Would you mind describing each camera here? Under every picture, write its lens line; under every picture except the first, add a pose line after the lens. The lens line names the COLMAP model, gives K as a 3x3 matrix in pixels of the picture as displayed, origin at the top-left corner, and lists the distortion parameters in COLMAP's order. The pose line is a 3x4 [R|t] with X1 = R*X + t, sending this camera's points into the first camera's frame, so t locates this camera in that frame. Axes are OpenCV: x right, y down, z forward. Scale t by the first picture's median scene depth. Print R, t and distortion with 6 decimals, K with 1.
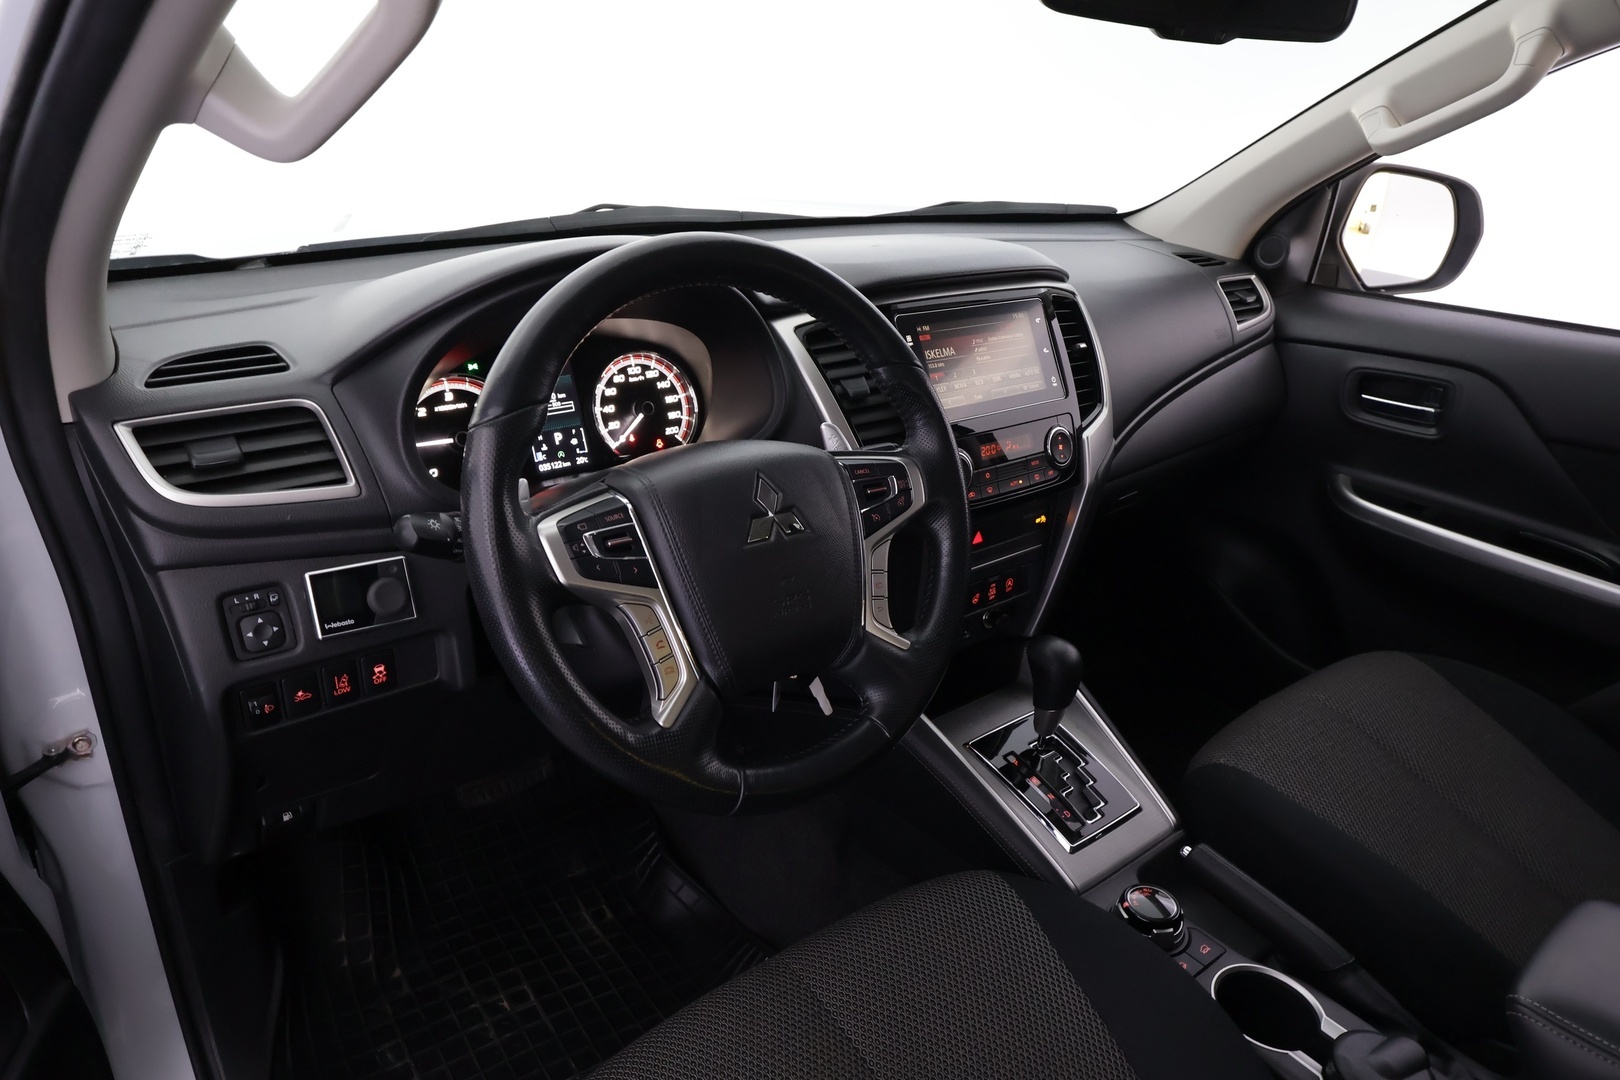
lens RADIAL K [[1024.3, 0, 807.6], [0, 1024.3, 541.3], [0, 0, 1]] dist [0.008778, 0.001192]
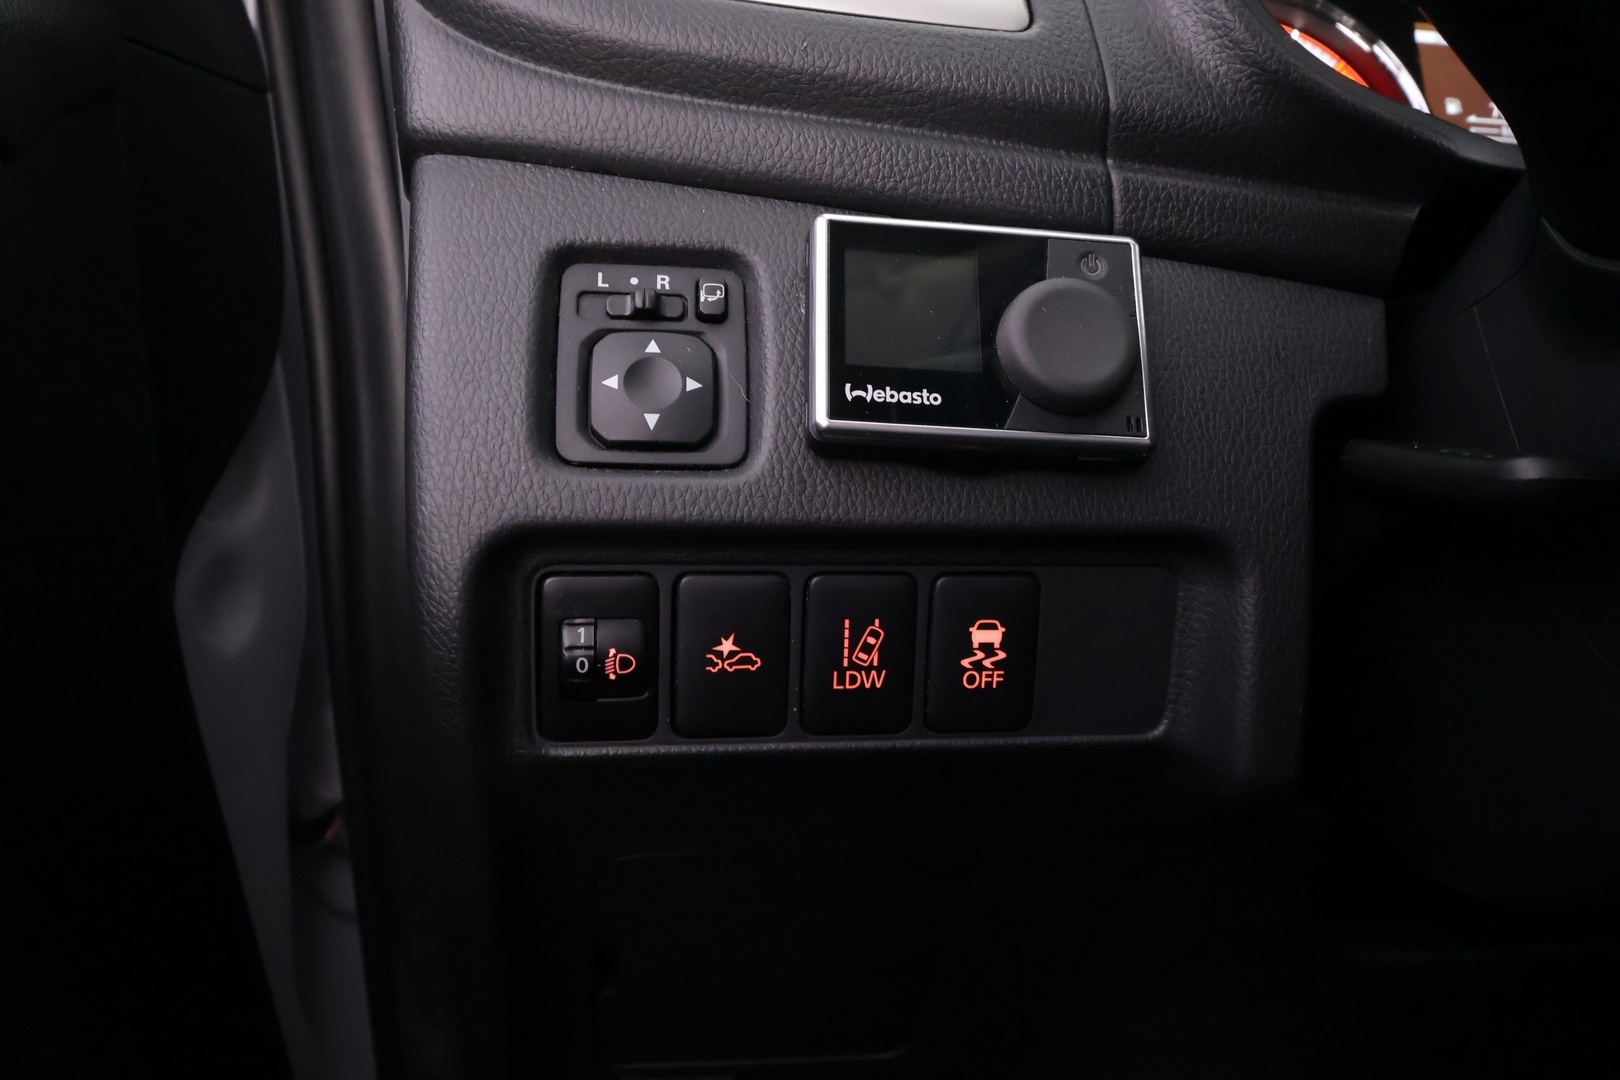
lens RADIAL K [[1173.2, 0, 810.6], [0, 1173.2, 539.7], [0, 0, 1]] dist [-0.013965, -0.001284]
pose [[0.867029, 0.054183, -0.495303, -0.319849], [-0.187158, 0.956692, -0.222964, 0.192394], [0.461772, 0.286016, 0.839620, 0.742141]]
